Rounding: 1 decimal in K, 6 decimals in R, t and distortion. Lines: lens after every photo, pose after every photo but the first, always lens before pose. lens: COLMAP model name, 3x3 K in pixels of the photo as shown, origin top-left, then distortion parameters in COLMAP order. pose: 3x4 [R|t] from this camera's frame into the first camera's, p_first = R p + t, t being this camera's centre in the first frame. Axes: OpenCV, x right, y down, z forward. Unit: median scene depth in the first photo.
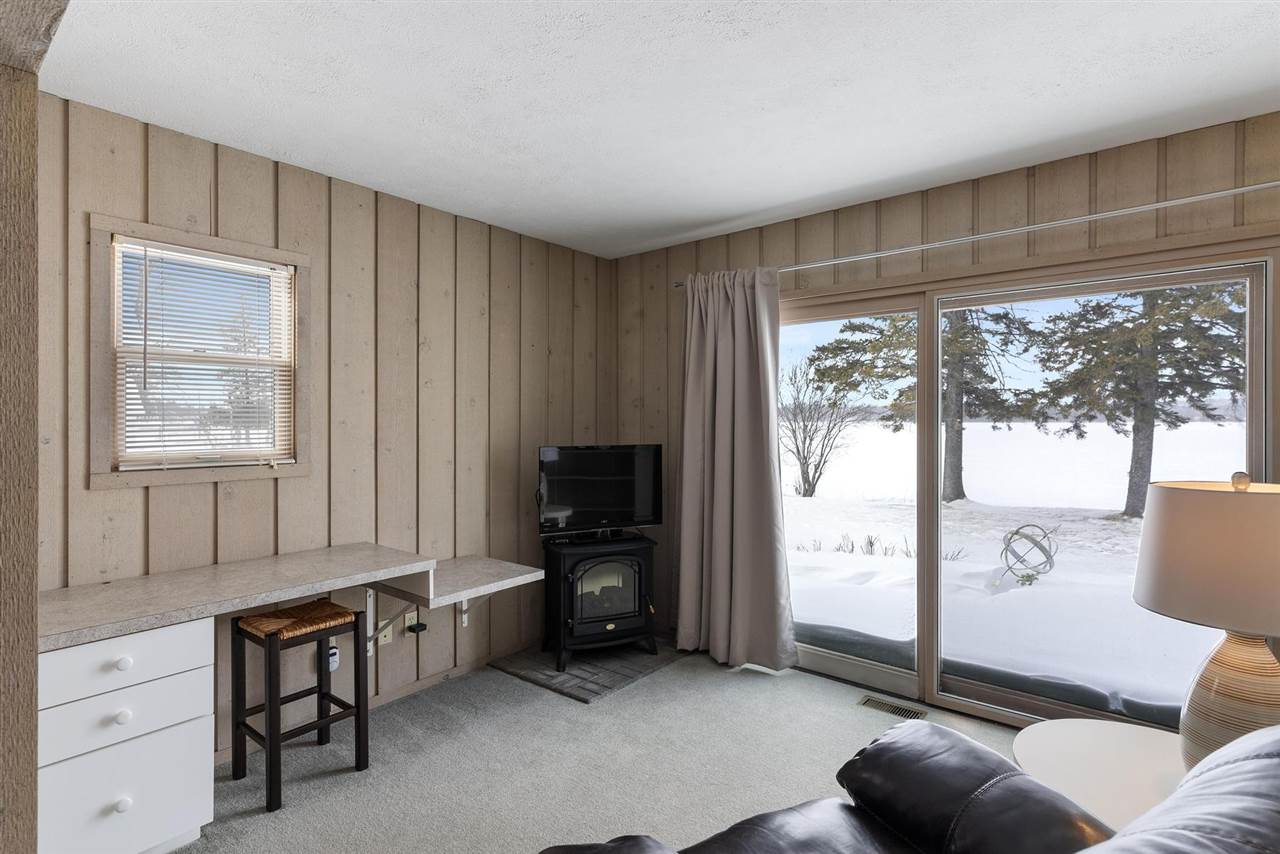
lens RADIAL K [[628.4, 0, 642.4], [0, 628.4, 413.8], [0, 0, 1]] dist [0.000072, -0.000144]
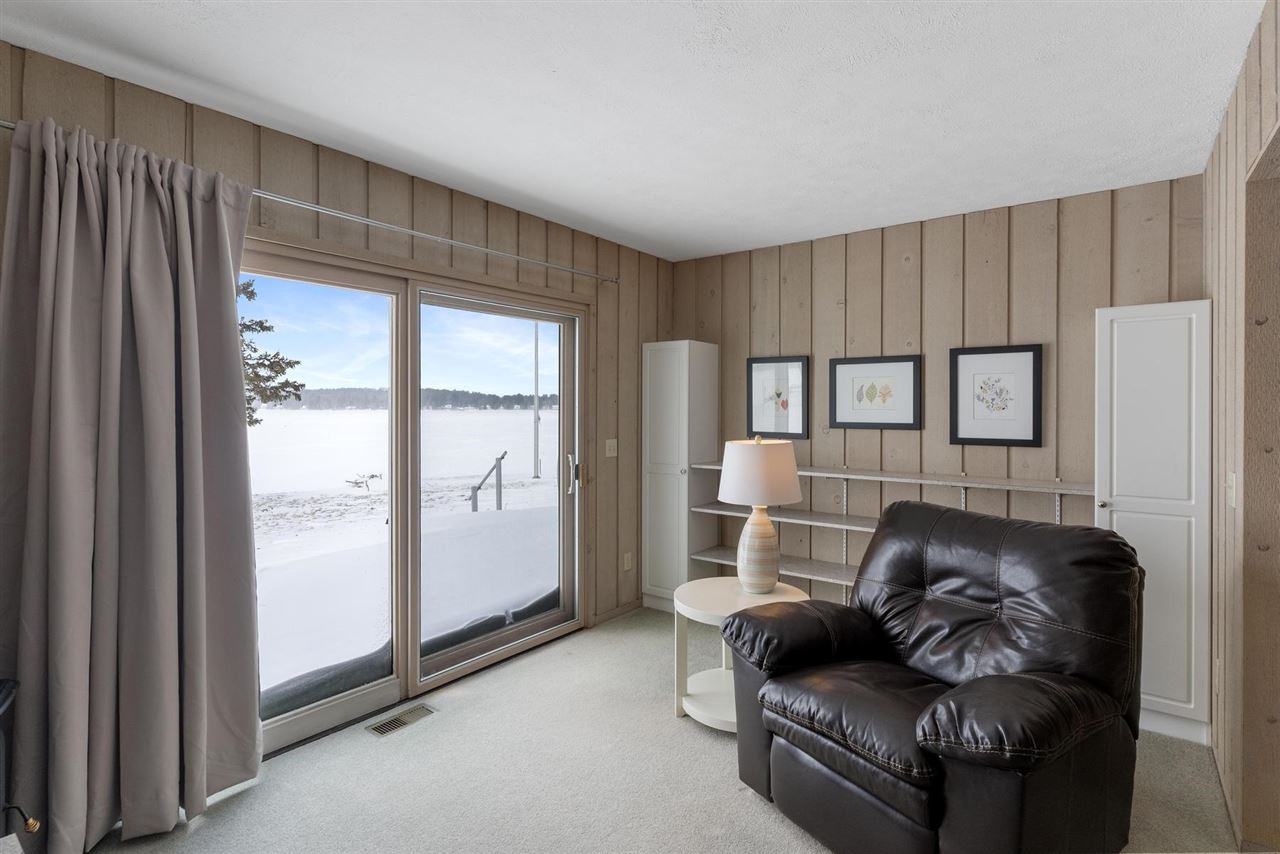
lens RADIAL K [[628.4, 0, 642.4], [0, 628.4, 413.8], [0, 0, 1]] dist [0.000072, -0.000144]
pose [[-0.043356, -0.003339, 0.999054, -0.536361], [-0.001252, 0.999994, 0.003287, 0.011400], [-0.999059, -0.001109, -0.043360, 0.667193]]
